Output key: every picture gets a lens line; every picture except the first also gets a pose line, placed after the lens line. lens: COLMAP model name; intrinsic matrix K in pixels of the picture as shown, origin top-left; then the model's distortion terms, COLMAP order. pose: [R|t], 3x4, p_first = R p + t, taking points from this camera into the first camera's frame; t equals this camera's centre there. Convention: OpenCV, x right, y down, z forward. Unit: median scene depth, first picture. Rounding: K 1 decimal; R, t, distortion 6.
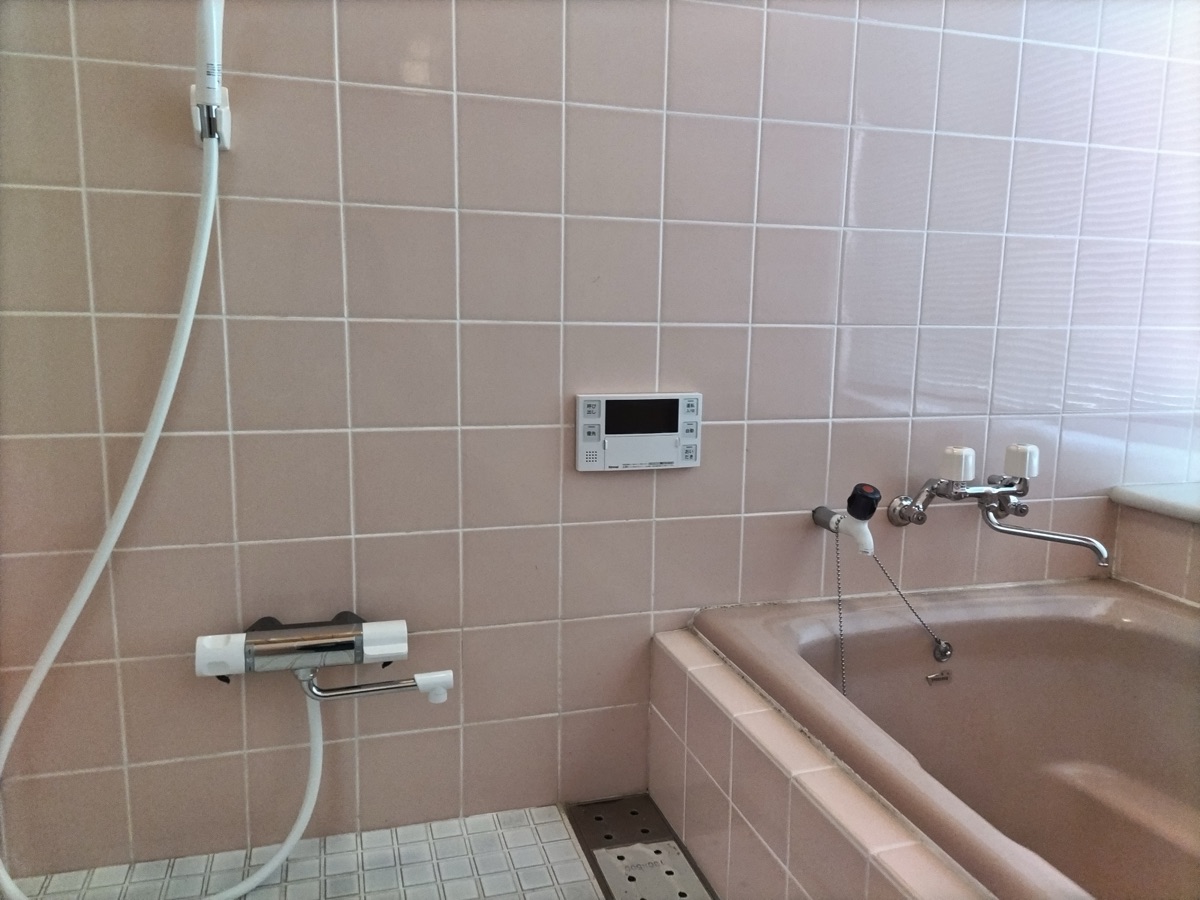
lens RADIAL K [[909.6, 0, 602.7], [0, 909.6, 449.4], [0, 0, 1]] dist [0.053320, -0.040324]
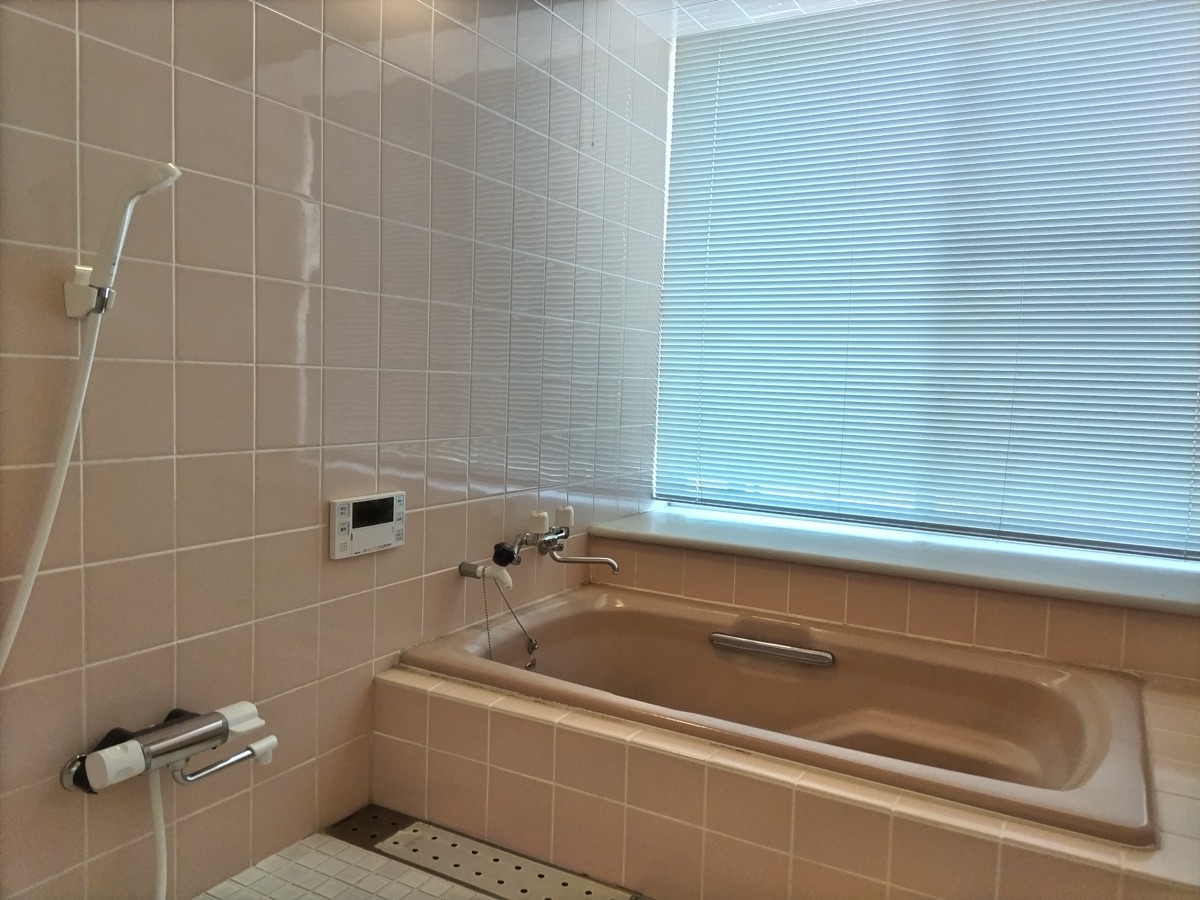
lens RADIAL K [[909.6, 0, 597.1], [0, 909.6, 448.7], [0, 0, 1]] dist [0.053320, -0.040324]
pose [[0.720757, -0.050151, 0.691371, -0.634591], [0.090007, 0.995707, -0.021606, -0.069677], [-0.687320, 0.077801, 0.722177, -0.206908]]
